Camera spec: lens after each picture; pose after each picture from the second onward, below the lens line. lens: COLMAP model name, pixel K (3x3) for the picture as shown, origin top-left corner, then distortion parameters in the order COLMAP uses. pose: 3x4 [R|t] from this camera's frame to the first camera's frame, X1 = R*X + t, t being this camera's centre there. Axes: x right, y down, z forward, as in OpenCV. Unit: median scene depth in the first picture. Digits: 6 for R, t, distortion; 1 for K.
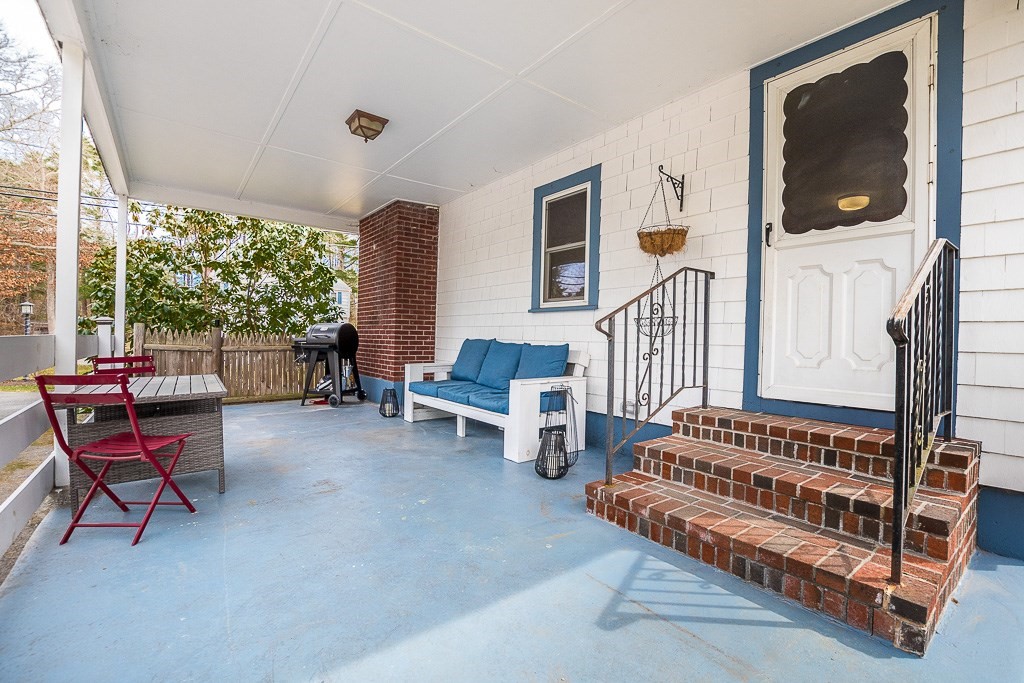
lens RADIAL K [[440.1, 0, 513.4], [0, 440.1, 336.3], [0, 0, 1]] dist [0.002656, -0.002761]
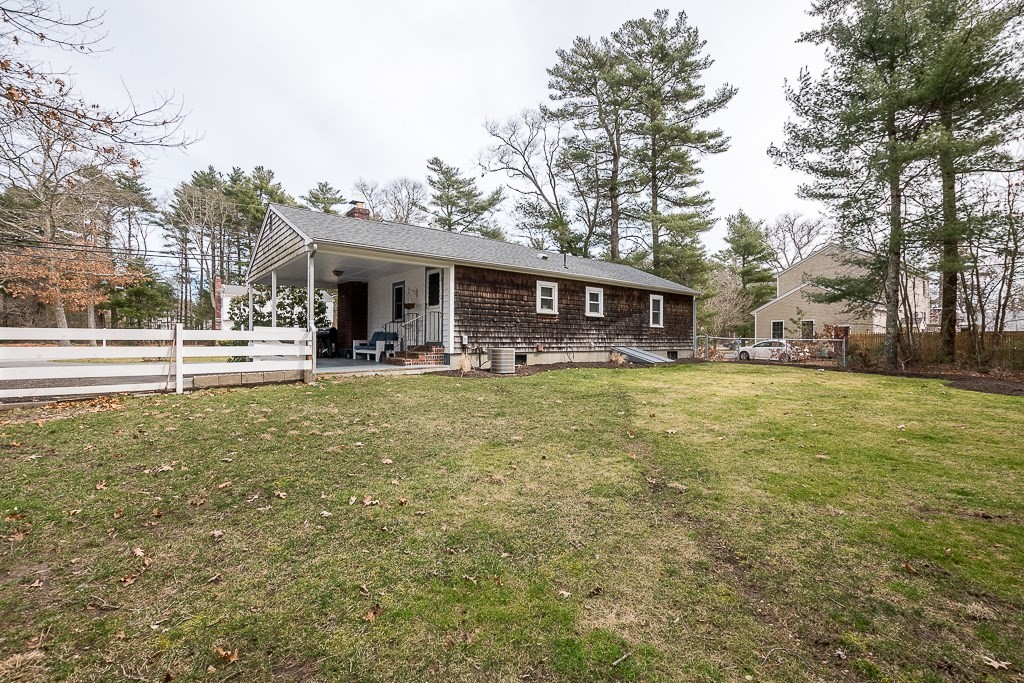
lens RADIAL K [[440.1, 0, 511.6], [0, 440.1, 339.7], [0, 0, 1]] dist [0.002656, -0.002761]
pose [[0.999700, -0.015050, 0.019299, 0.858184], [0.014995, 0.999883, 0.003001, 0.073347], [-0.019342, -0.002711, 0.999809, -2.228602]]
